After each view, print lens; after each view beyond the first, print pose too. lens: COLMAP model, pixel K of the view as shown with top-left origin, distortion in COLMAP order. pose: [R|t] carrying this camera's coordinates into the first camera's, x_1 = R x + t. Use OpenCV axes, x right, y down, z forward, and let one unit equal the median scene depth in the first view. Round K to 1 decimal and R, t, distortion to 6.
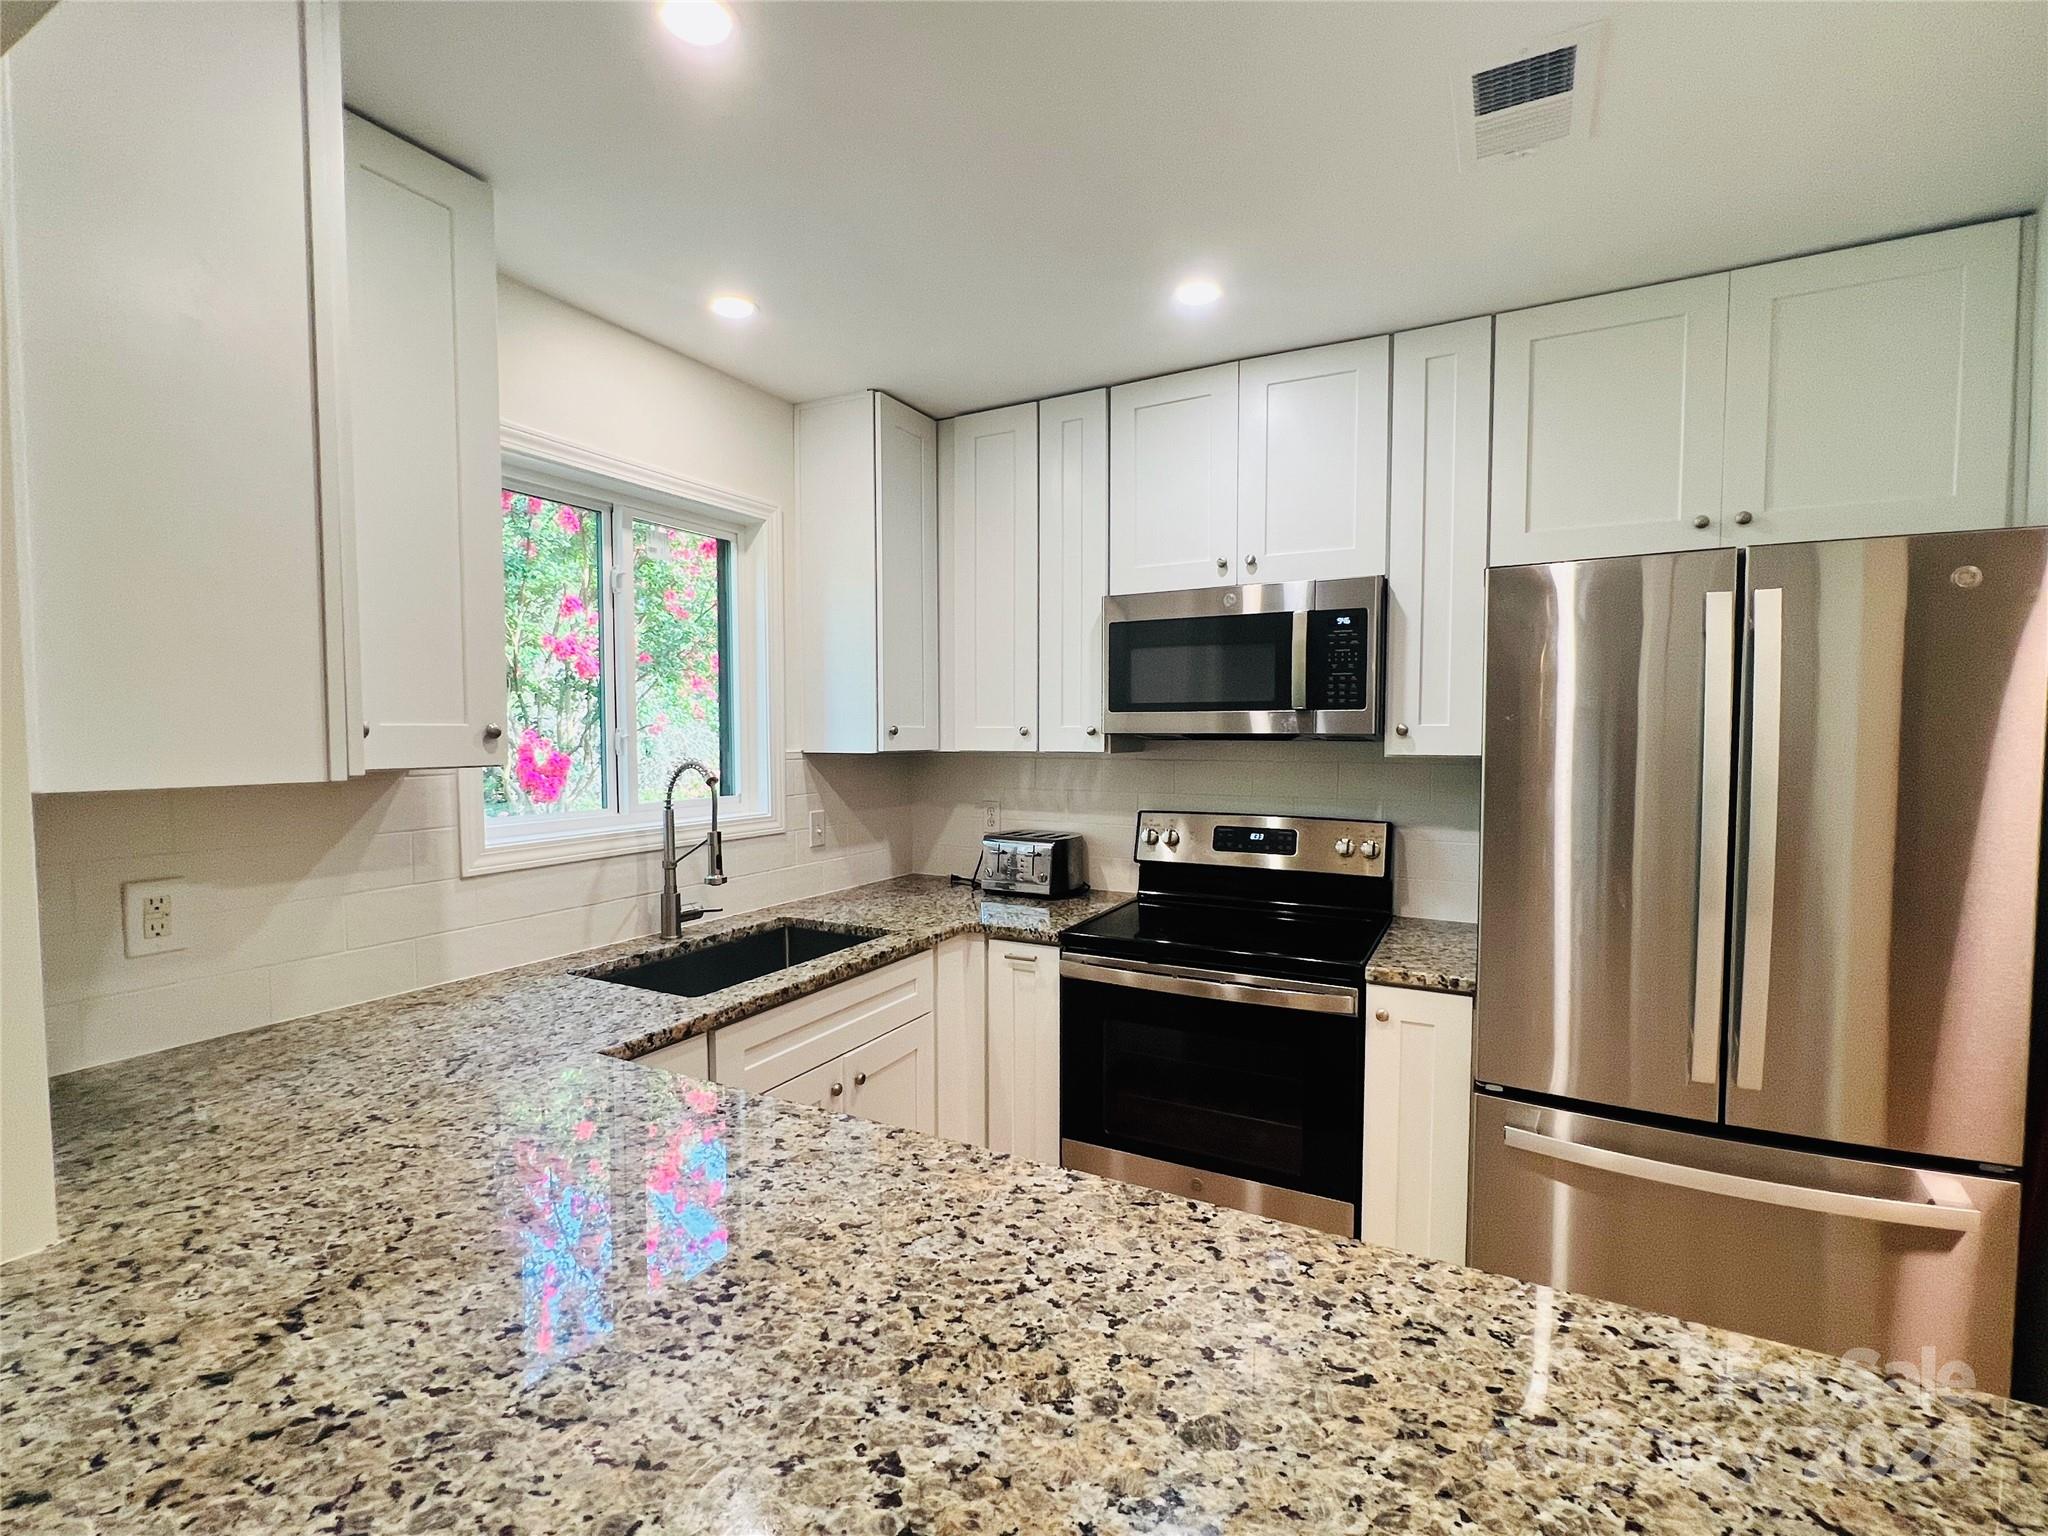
lens RADIAL K [[912.7, 0, 1024.1], [0, 912.7, 770.3], [0, 0, 1]] dist [0.000345, -0.000248]
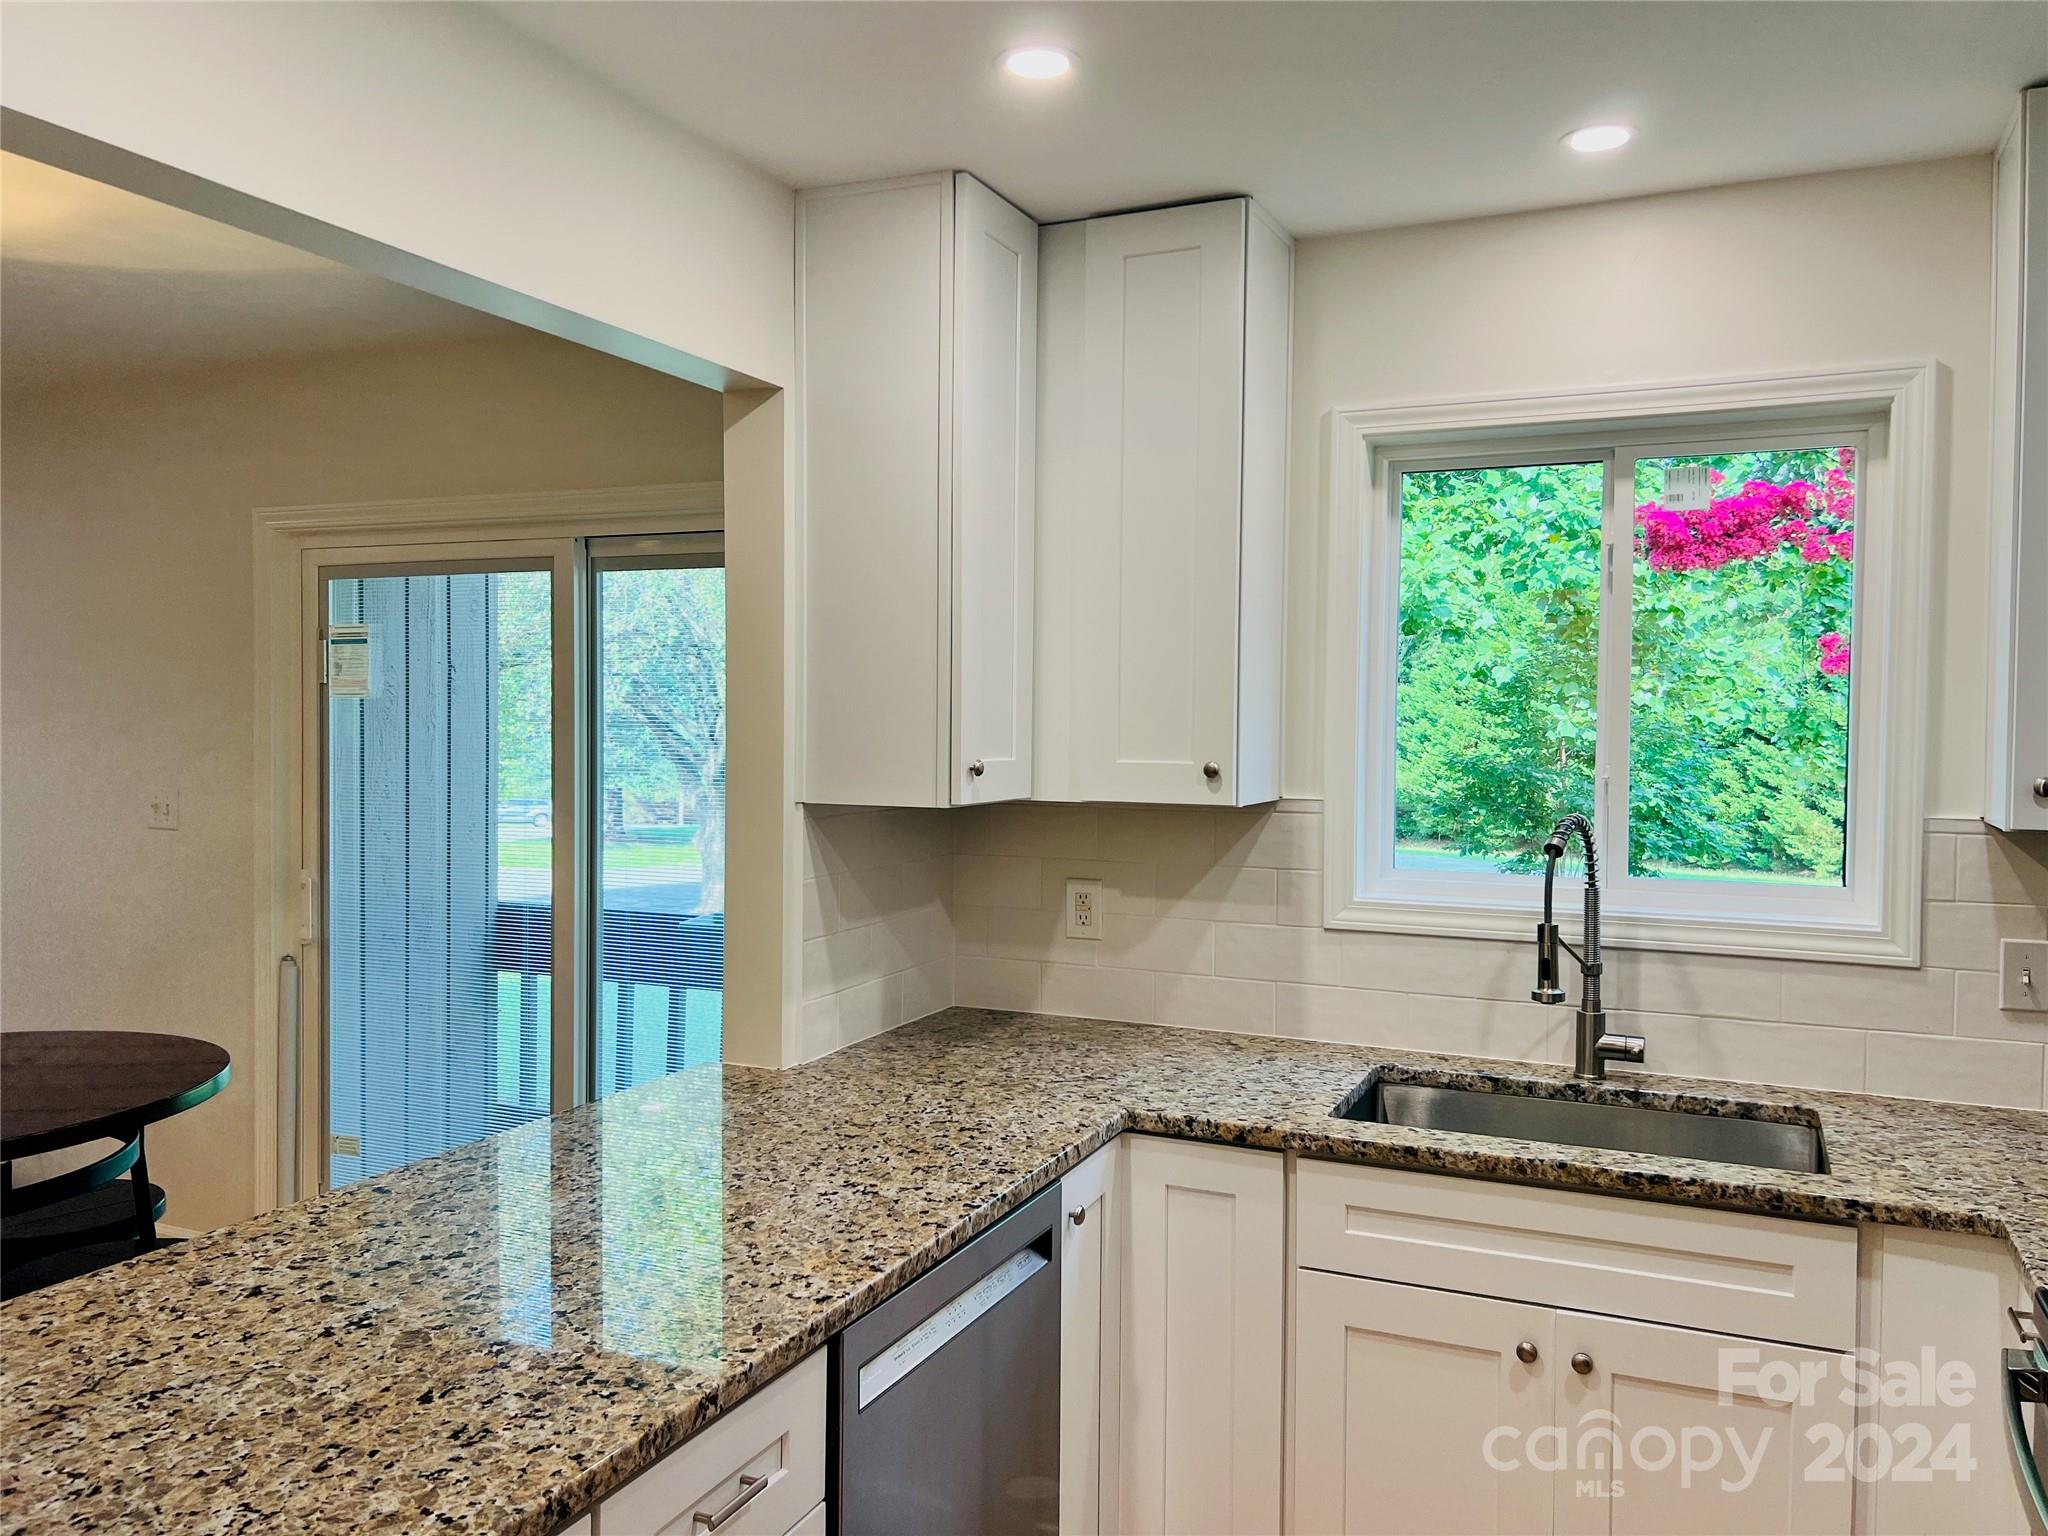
lens RADIAL K [[1530.1, 0, 1036.6], [0, 1530.1, 760.0], [0, 0, 1]] dist [0.039381, -0.040193]
pose [[0.075972, 0.029353, -0.996678, 1.093755], [-0.052472, 0.998299, 0.025401, -0.090763], [0.995728, 0.050368, 0.077383, 0.750077]]
